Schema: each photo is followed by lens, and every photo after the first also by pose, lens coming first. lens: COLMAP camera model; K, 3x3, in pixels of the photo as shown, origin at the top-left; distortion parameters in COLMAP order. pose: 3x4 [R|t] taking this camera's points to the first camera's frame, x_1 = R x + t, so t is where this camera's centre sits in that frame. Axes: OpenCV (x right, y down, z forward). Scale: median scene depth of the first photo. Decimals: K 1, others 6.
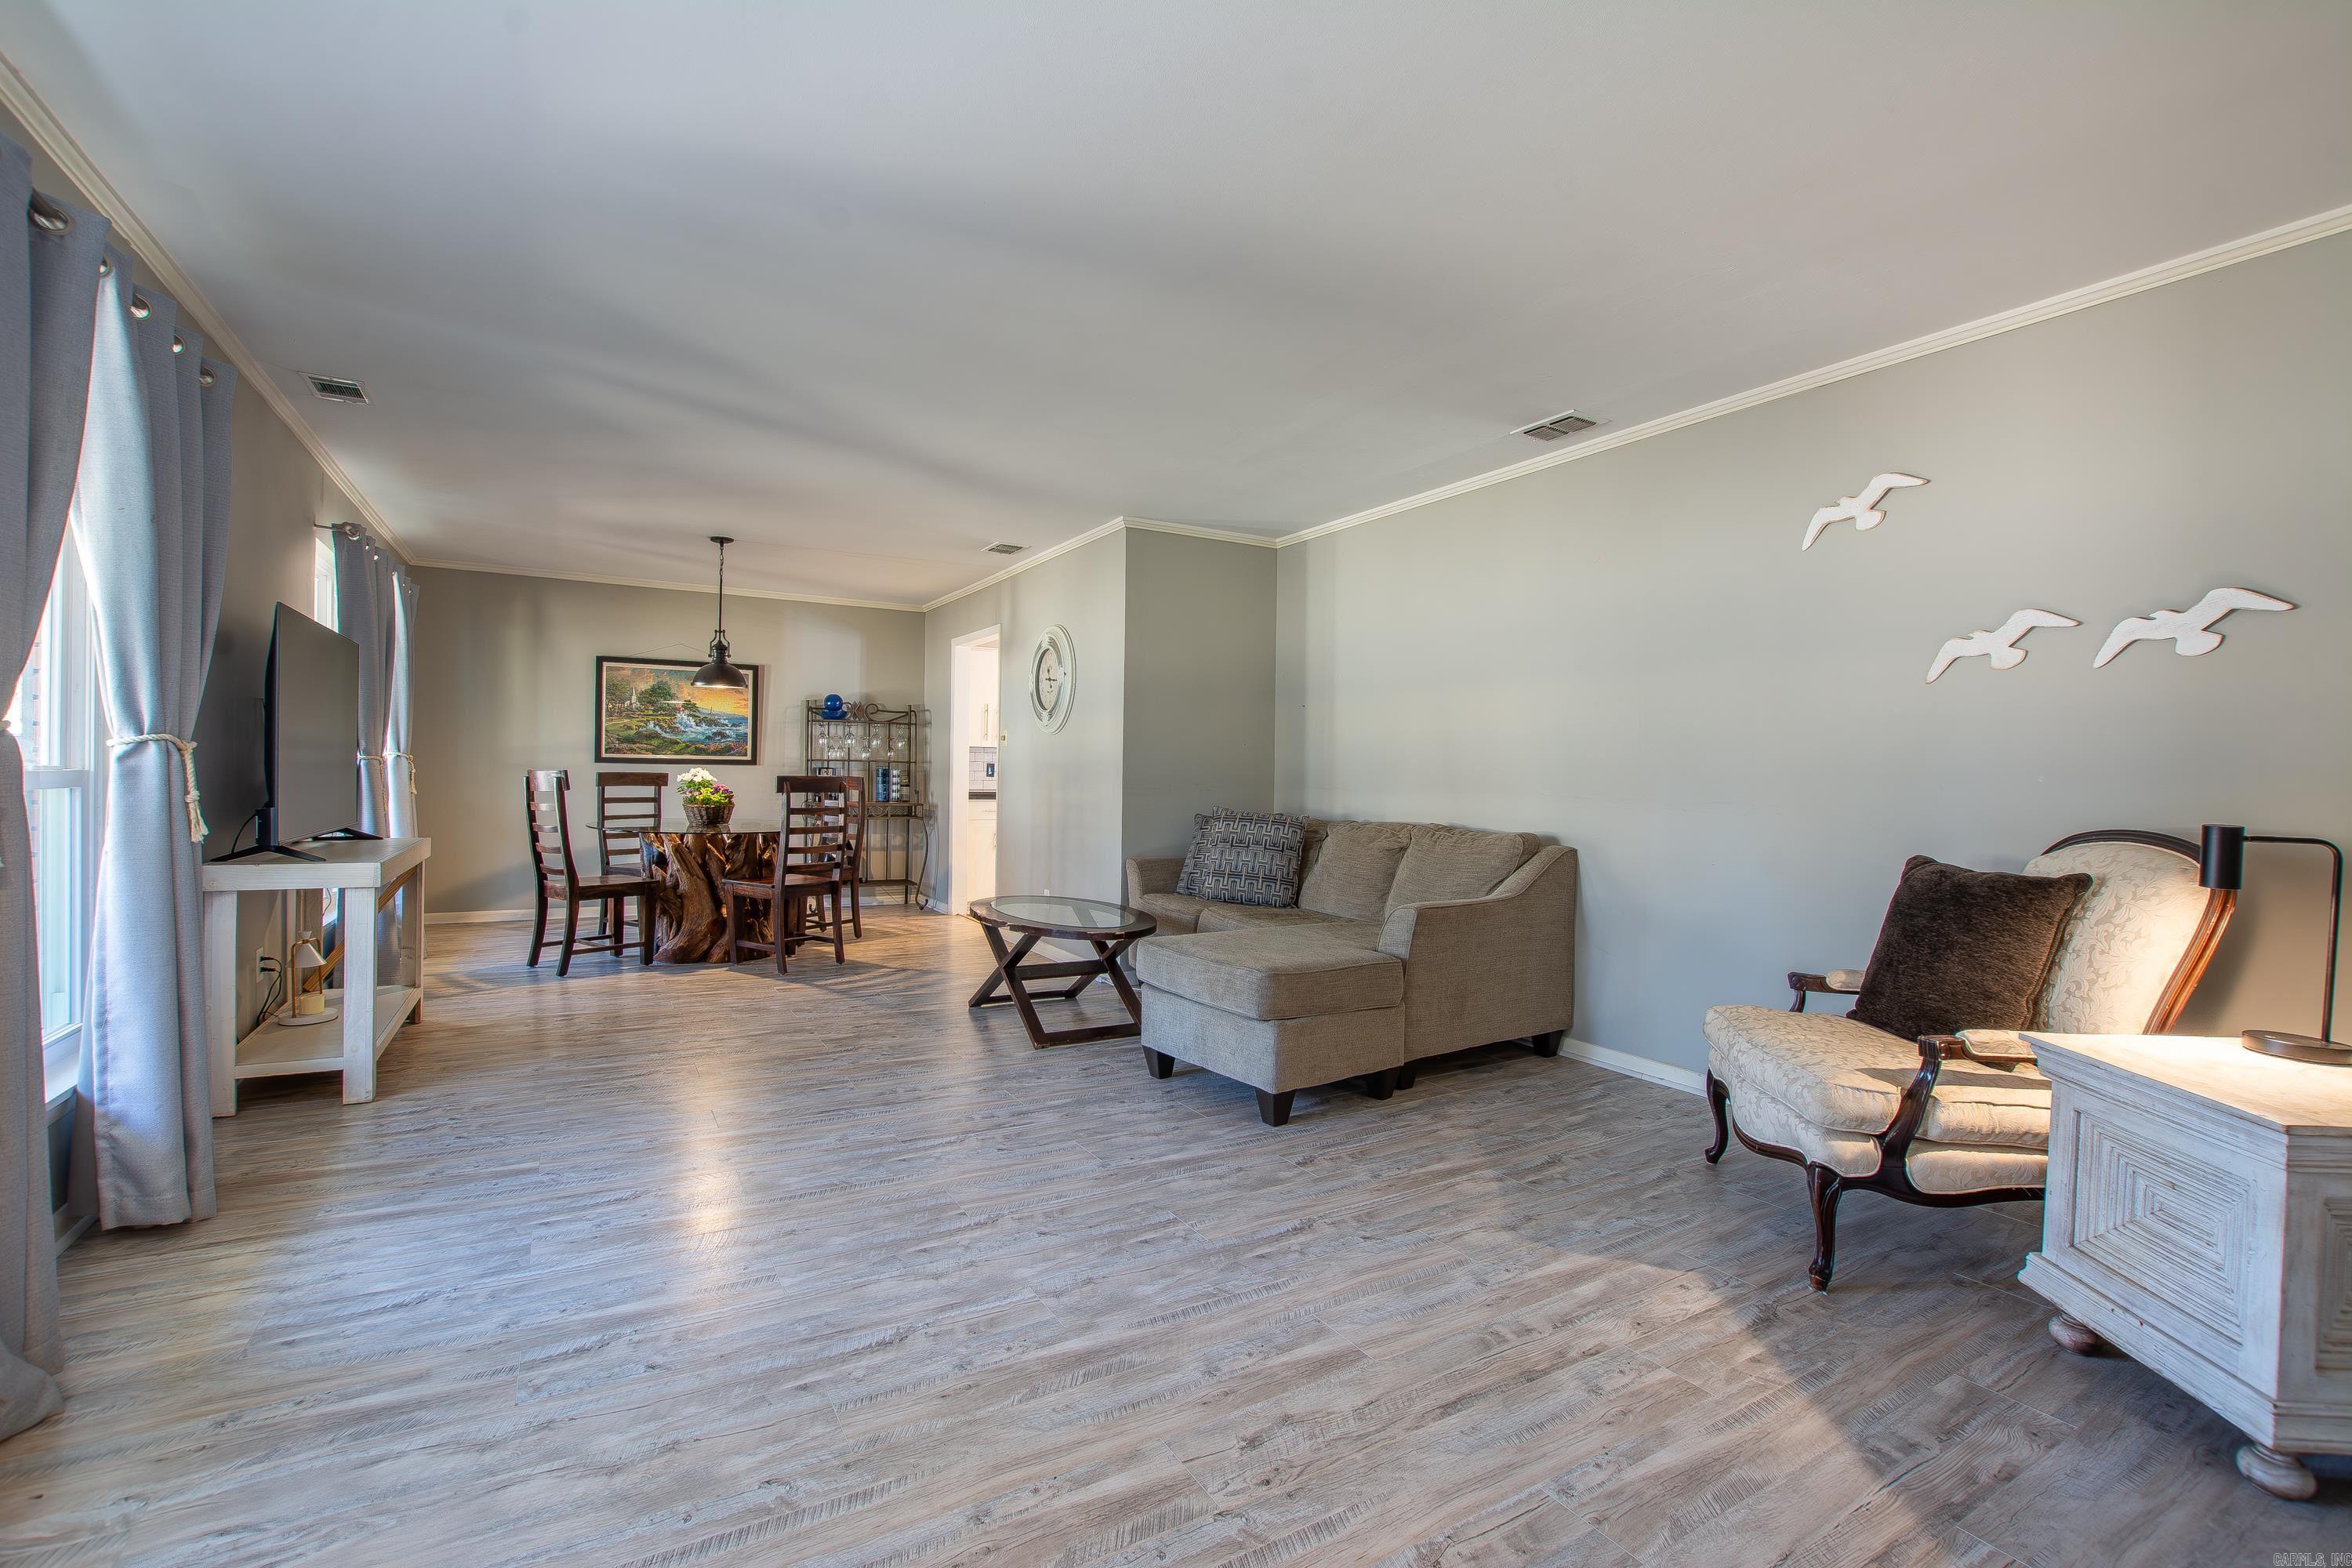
lens RADIAL K [[1036.4, 0, 1187.1], [0, 1036.4, 781.9], [0, 0, 1]] dist [-0.028760, 0.000539]
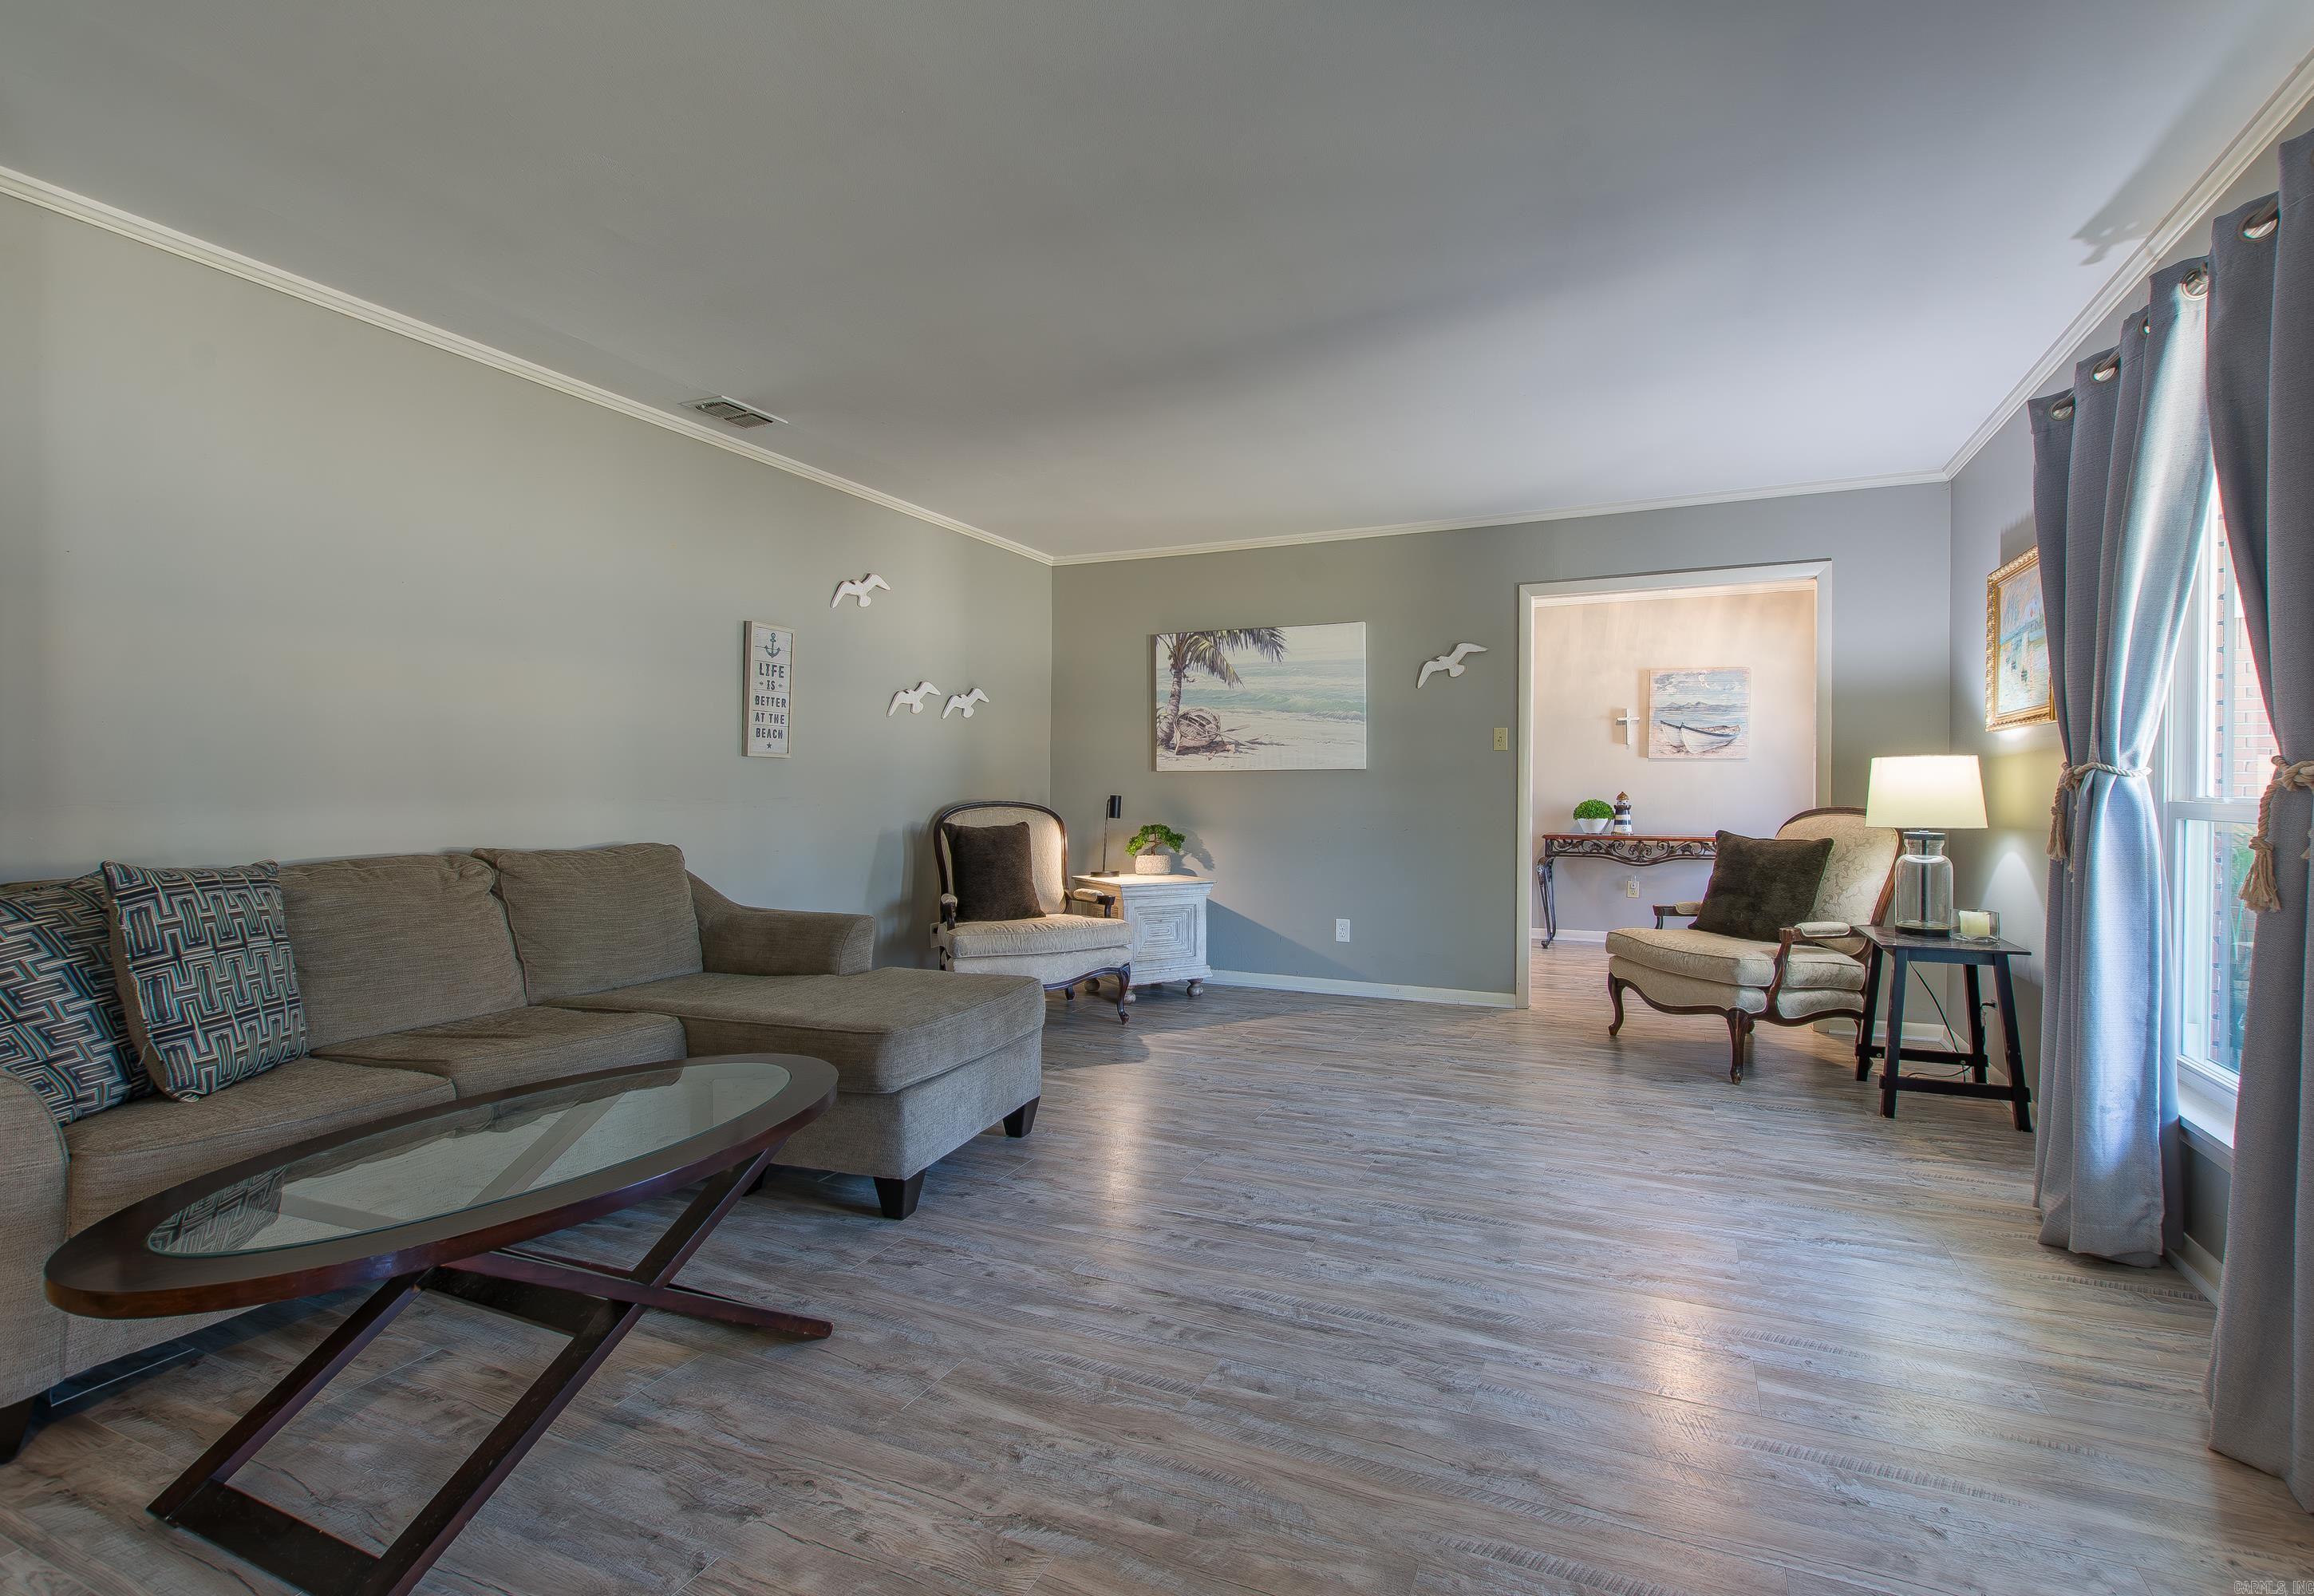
lens RADIAL K [[1064.5, 0, 1209.0], [0, 1064.5, 795.6], [0, 0, 1]] dist [0.012702, -0.007387]
pose [[-0.591145, -0.027213, 0.806106, -0.495807], [-0.008668, 0.999587, 0.027388, -0.013232], [-0.806519, 0.009203, -0.591137, 0.863272]]
